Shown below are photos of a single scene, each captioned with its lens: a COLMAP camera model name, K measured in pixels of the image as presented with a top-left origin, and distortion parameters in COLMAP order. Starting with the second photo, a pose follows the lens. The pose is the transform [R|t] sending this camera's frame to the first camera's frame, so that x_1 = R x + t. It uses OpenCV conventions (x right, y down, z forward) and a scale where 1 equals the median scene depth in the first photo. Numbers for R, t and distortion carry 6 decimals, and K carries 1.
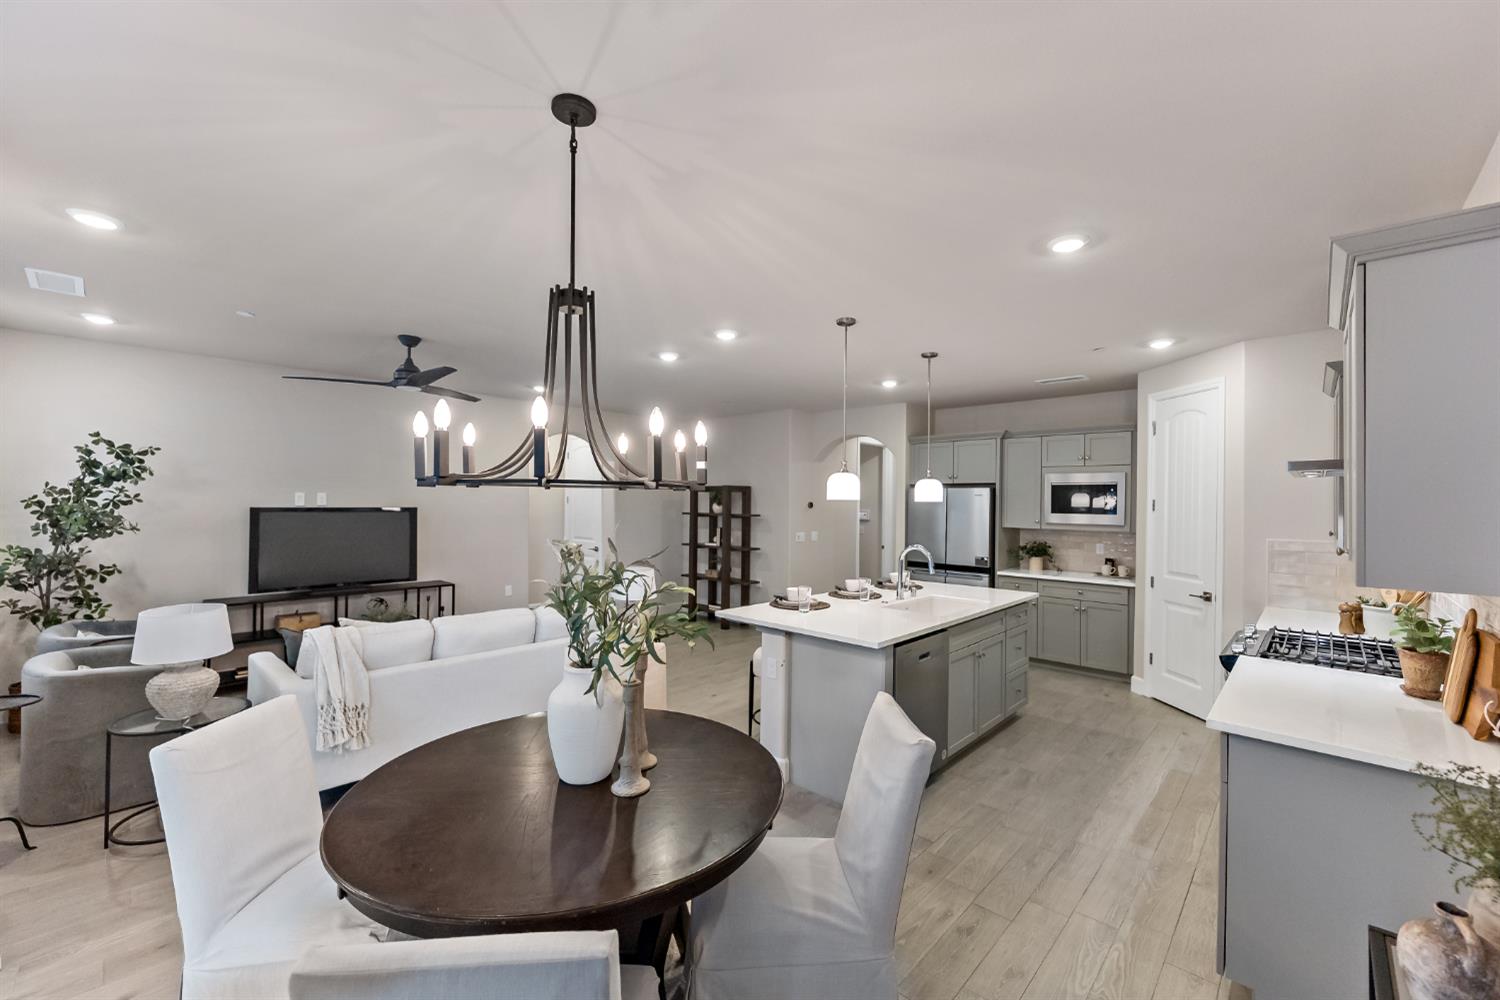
lens RADIAL K [[605.5, 0, 755.9], [0, 605.5, 489.3], [0, 0, 1]] dist [-0.001193, -0.000278]
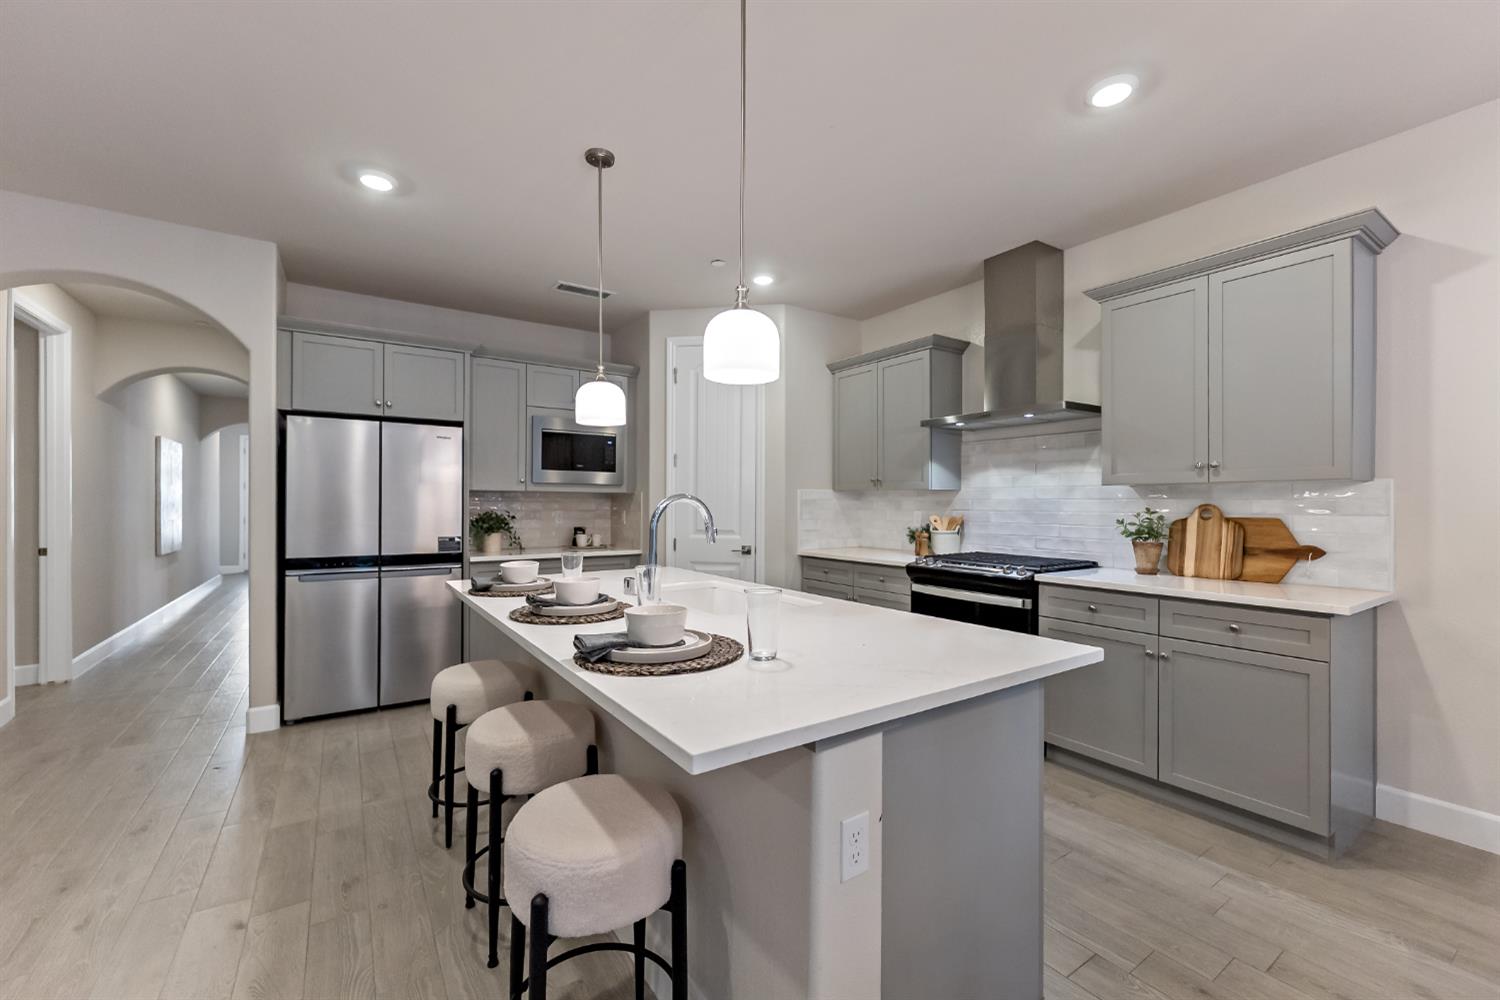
lens RADIAL K [[612.7, 0, 750.0], [0, 612.7, 500.0], [0, 0, 1]] dist [-0.001454, 0.000178]
pose [[0.228560, -0.003789, 0.973523, -0.212418], [-0.019861, 0.999766, 0.008554, 0.076794], [-0.973327, -0.021291, 0.228431, 0.683421]]
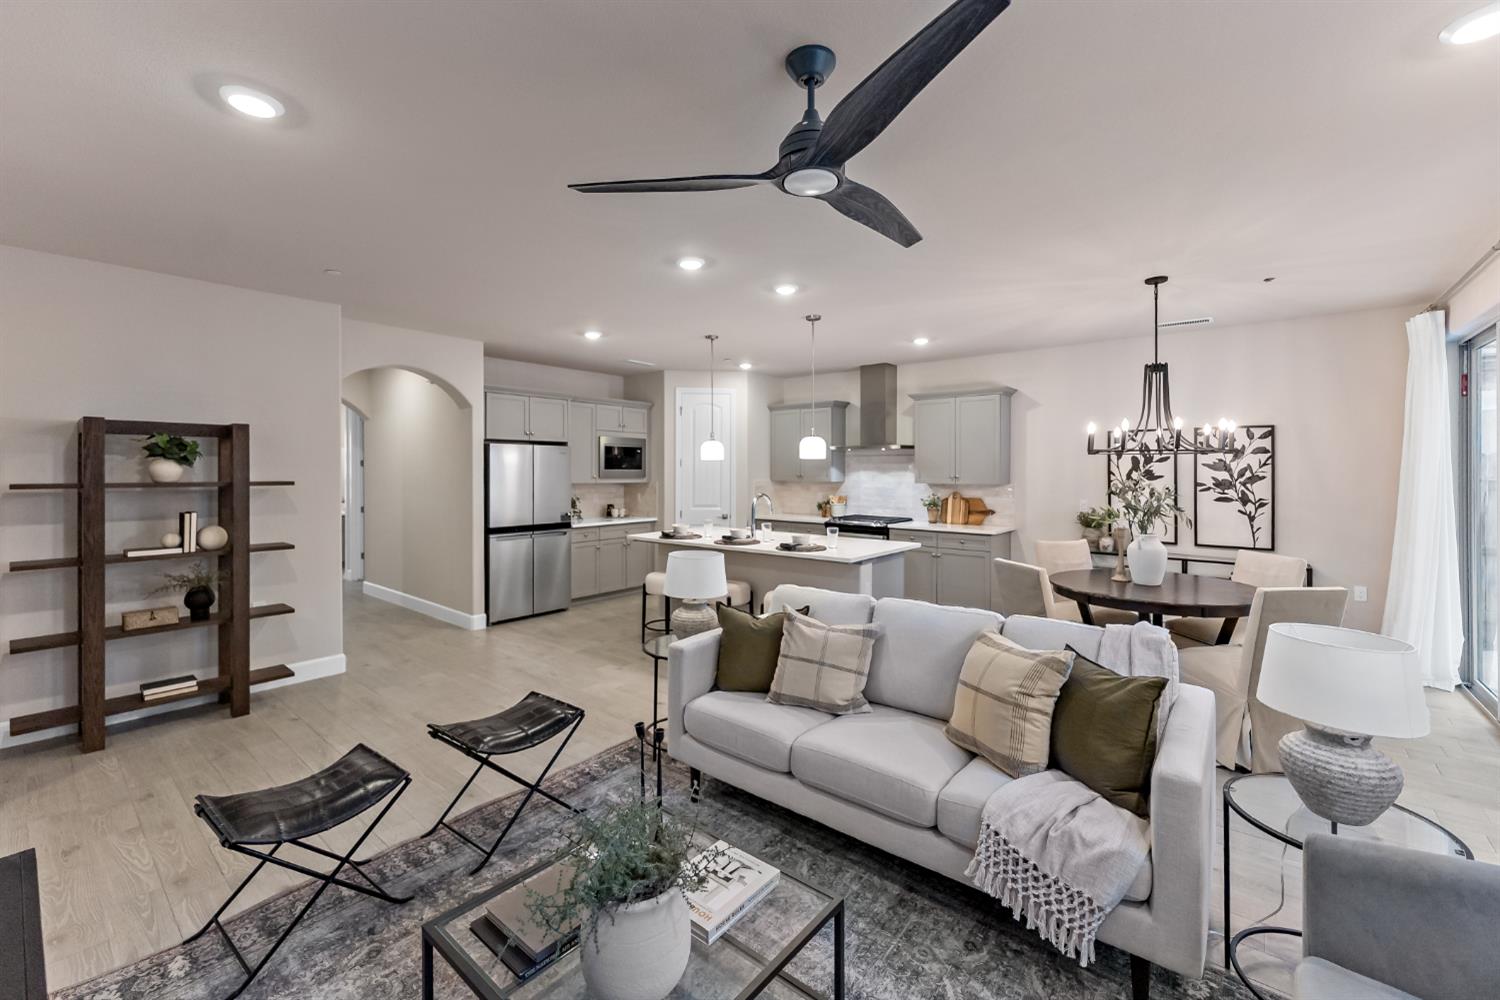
lens RADIAL K [[614.3, 0, 749.2], [0, 614.3, 467.6], [0, 0, 1]] dist [-0.000486, -0.000060]
pose [[-0.057035, -0.008394, 0.998337, -0.863569], [-0.022614, 0.999719, 0.007114, 0.024536], [-0.998116, -0.022171, -0.057208, 0.923194]]
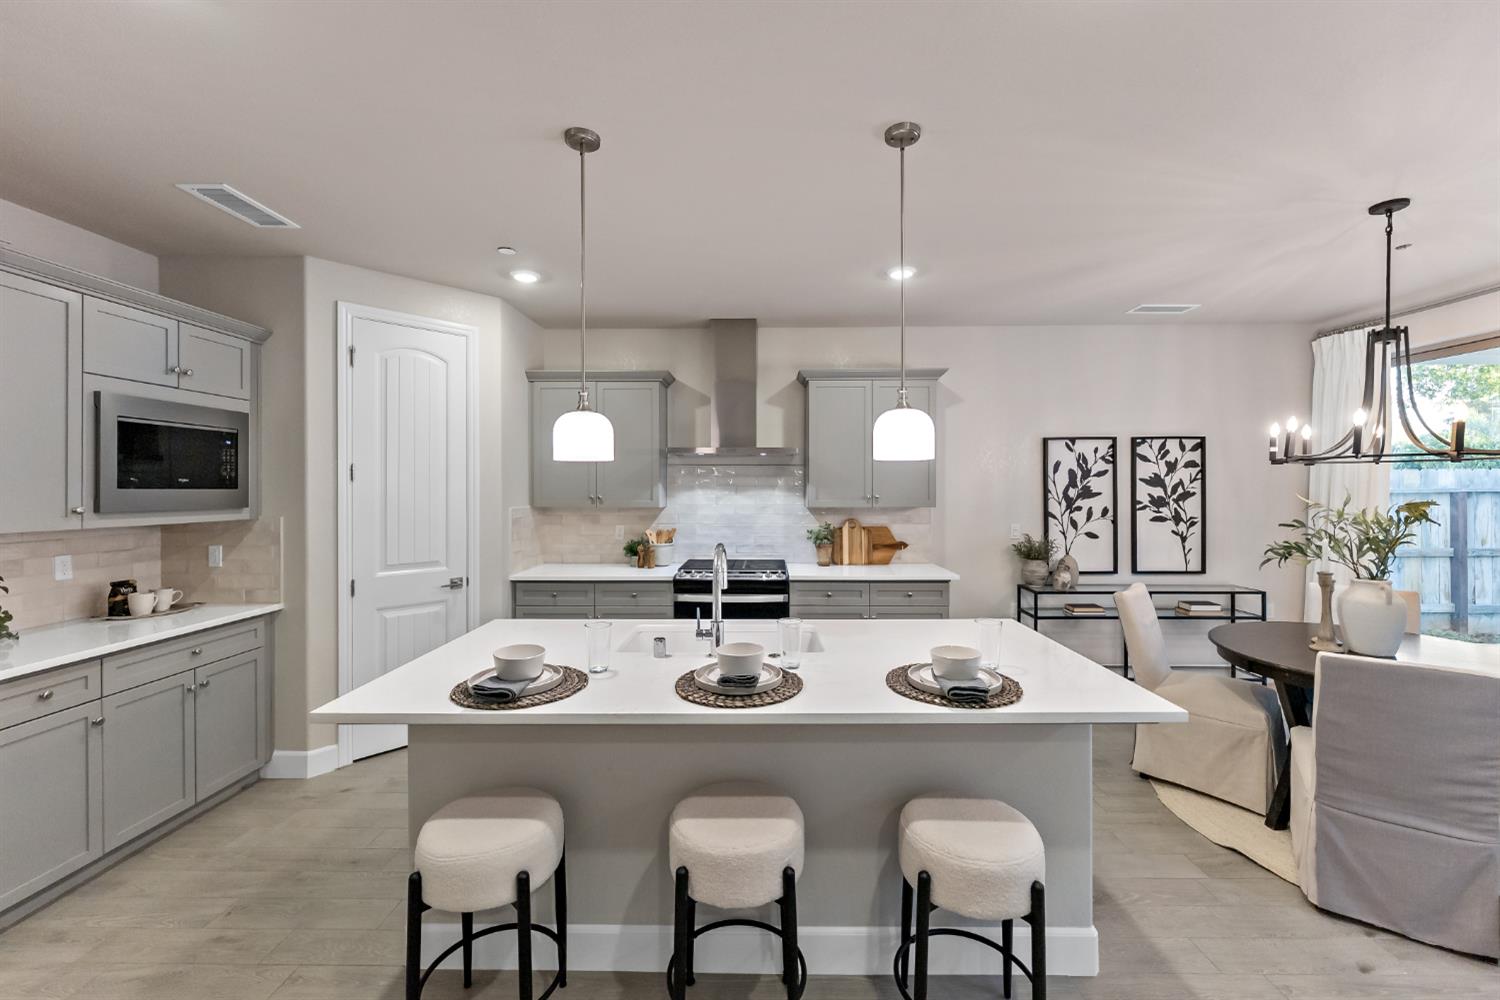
lens RADIAL K [[605.5, 0, 755.9], [0, 605.5, 489.3], [0, 0, 1]] dist [-0.001193, -0.000278]
pose [[-0.670082, -0.011595, 0.742196, -0.130230], [-0.020227, 0.999792, -0.002642, 0.037970], [-0.742011, -0.016783, -0.670178, 1.120410]]
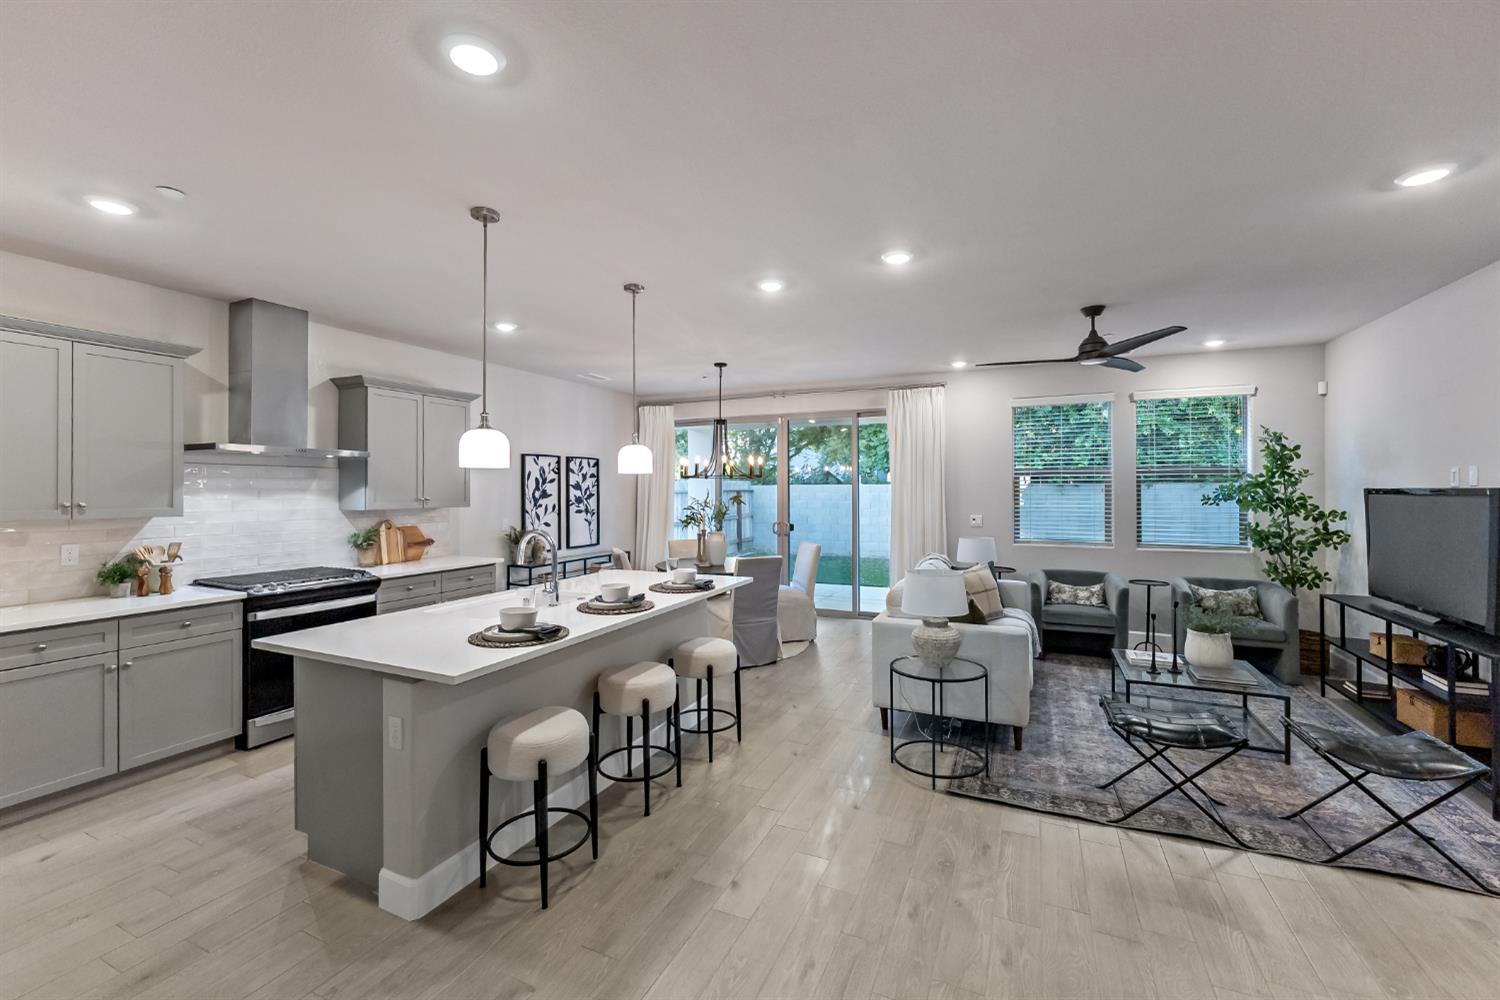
lens RADIAL K [[614.7, 0, 750.6], [0, 614.7, 485.0], [0, 0, 1]] dist [0.000094, -0.000024]
pose [[-0.948979, -0.009715, -0.315189, 0.213005], [-0.000153, 0.999539, -0.030349, 0.050564], [0.315338, -0.028752, -0.948544, 1.517748]]
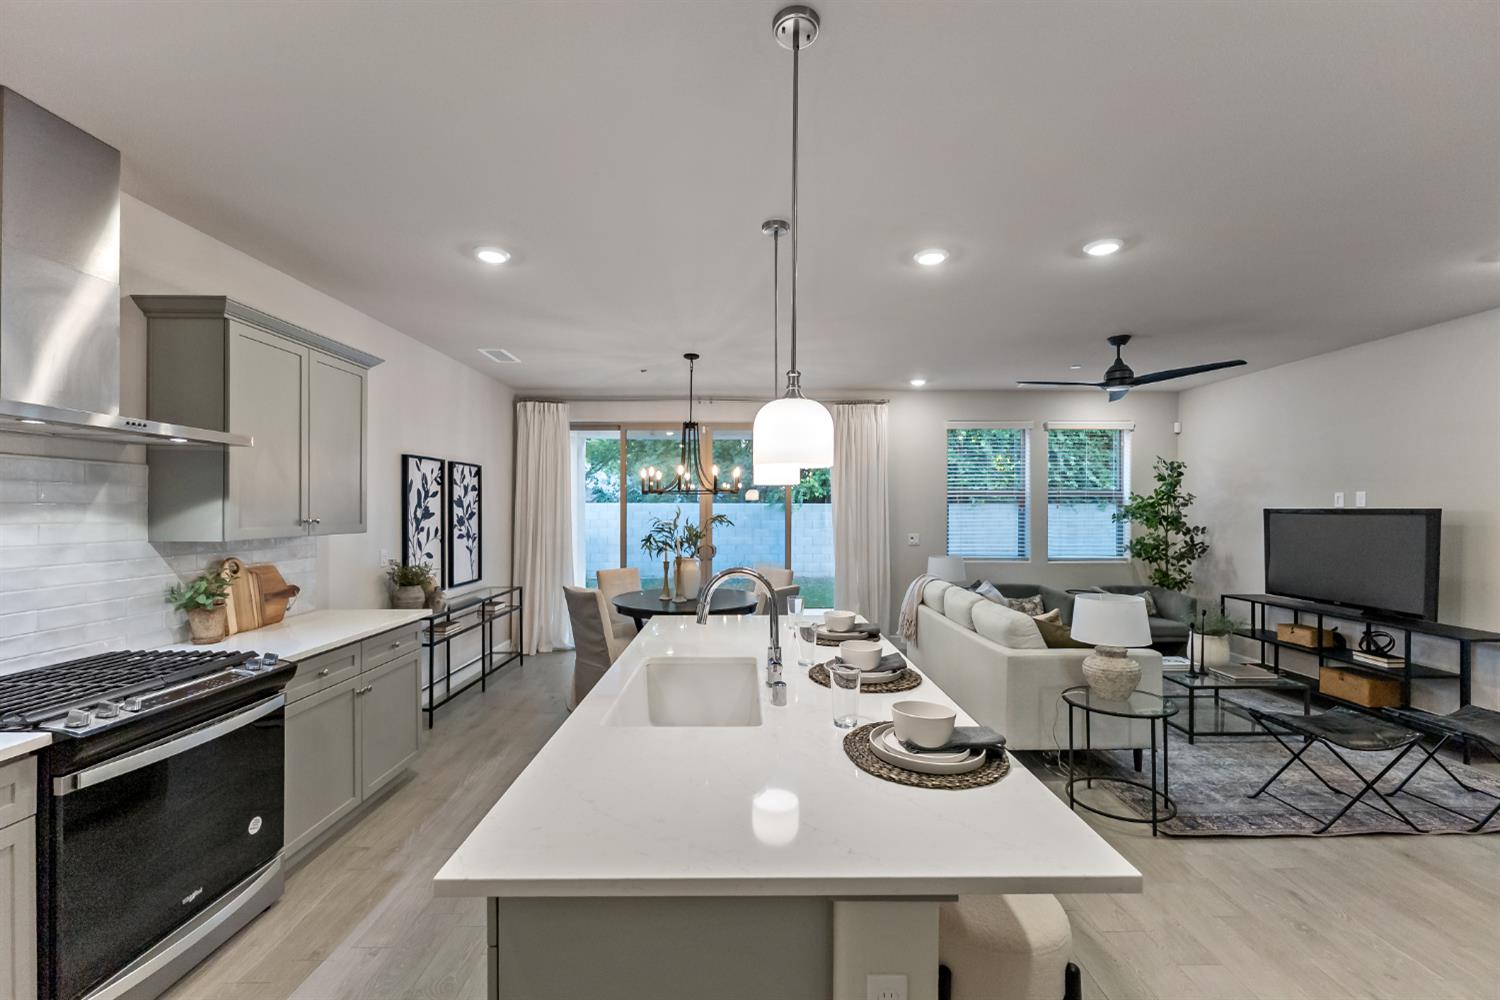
lens RADIAL K [[604.4, 0, 750.5], [0, 604.4, 509.3], [0, 0, 1]] dist [-0.001174, -0.000078]
pose [[-0.724111, -0.009864, -0.689613, 0.494249], [0.006005, 0.999770, -0.020605, 0.046701], [0.689658, -0.019061, -0.723885, 1.133395]]
